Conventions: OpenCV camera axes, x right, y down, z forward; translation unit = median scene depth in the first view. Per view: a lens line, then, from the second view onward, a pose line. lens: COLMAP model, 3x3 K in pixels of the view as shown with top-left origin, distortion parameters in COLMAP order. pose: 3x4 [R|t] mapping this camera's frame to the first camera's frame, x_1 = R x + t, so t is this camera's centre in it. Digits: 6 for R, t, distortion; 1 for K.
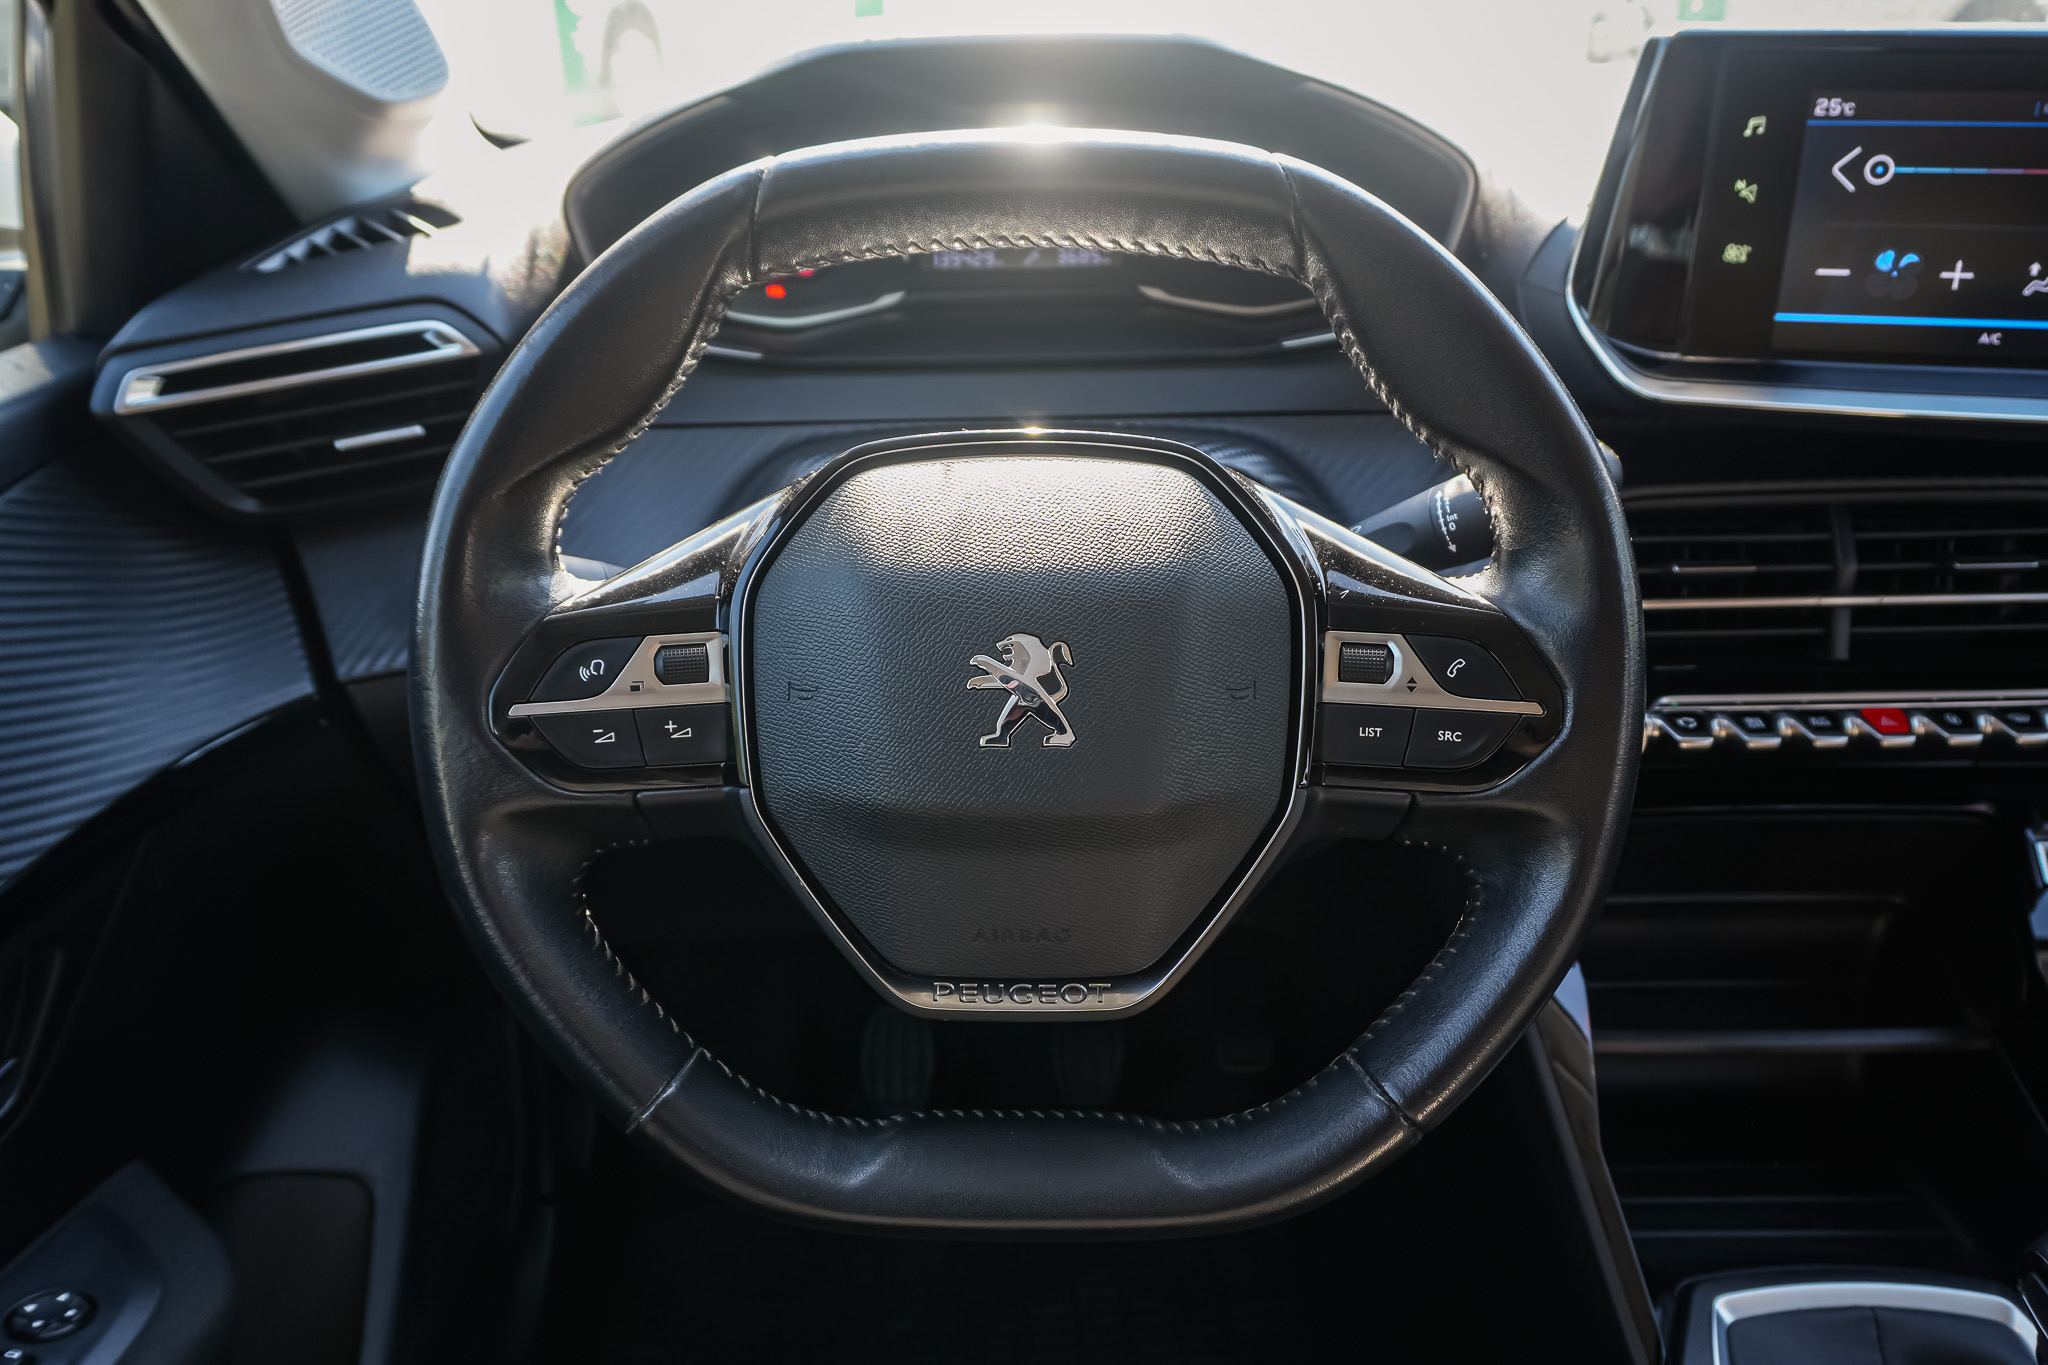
lens RADIAL K [[1635.1, 0, 1022.0], [0, 1635.1, 698.1], [0, 0, 1]] dist [0.009581, 0.003480]
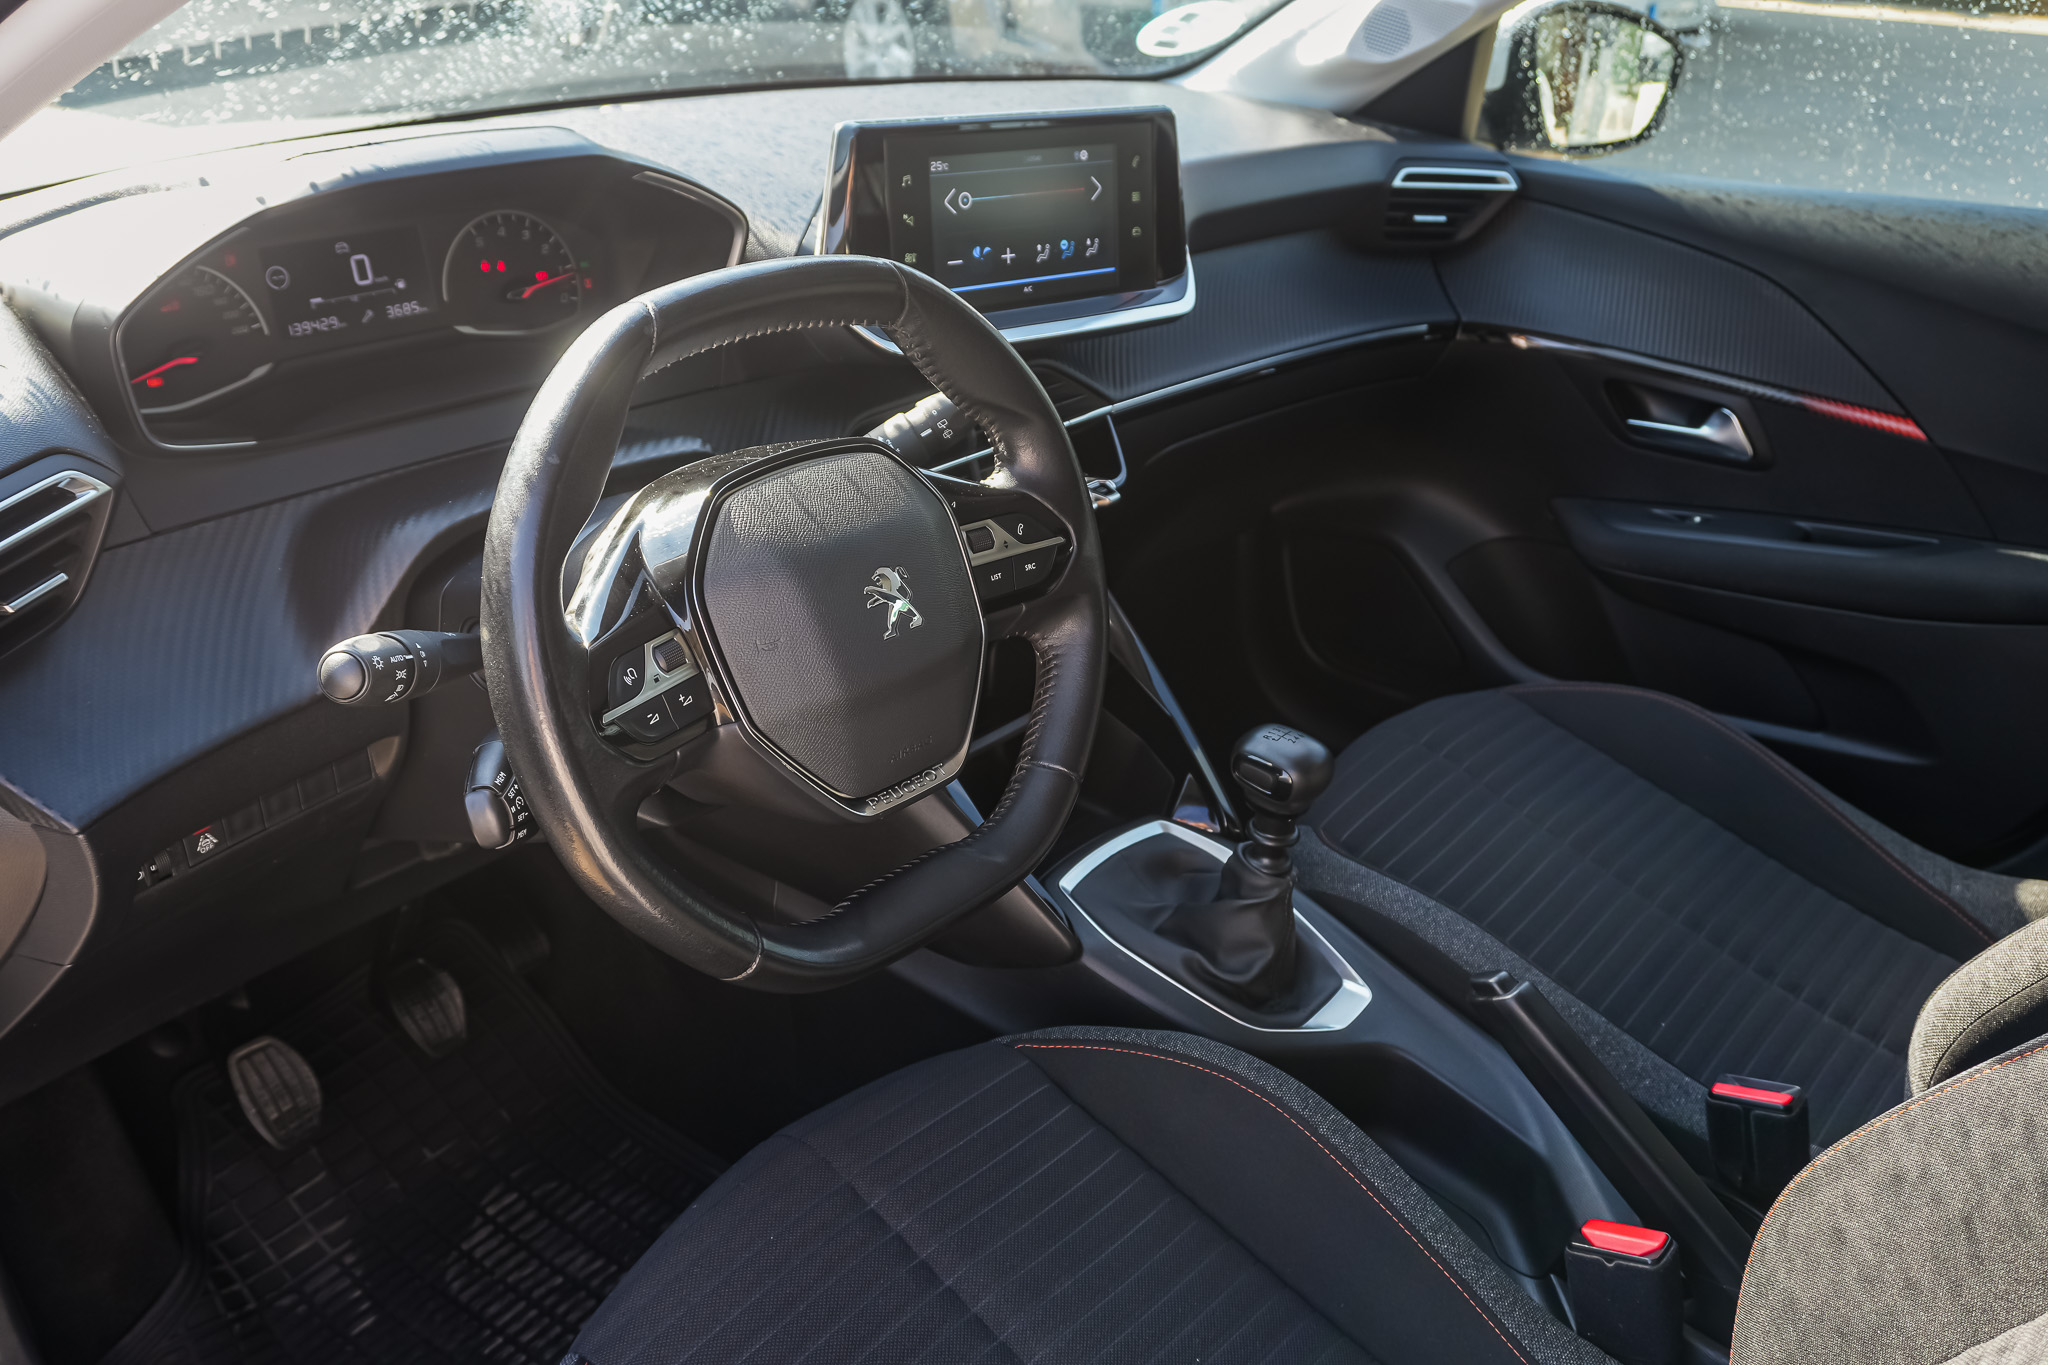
lens RADIAL K [[1837.9, 0, 1022.4], [0, 1837.9, 675.9], [0, 0, 1]] dist [-0.018632, -0.003780]
pose [[0.607697, -0.292816, 0.738216, -0.963661], [0.268556, 0.950554, 0.155967, -0.136681], [-0.747384, 0.103472, 0.656286, -0.220839]]
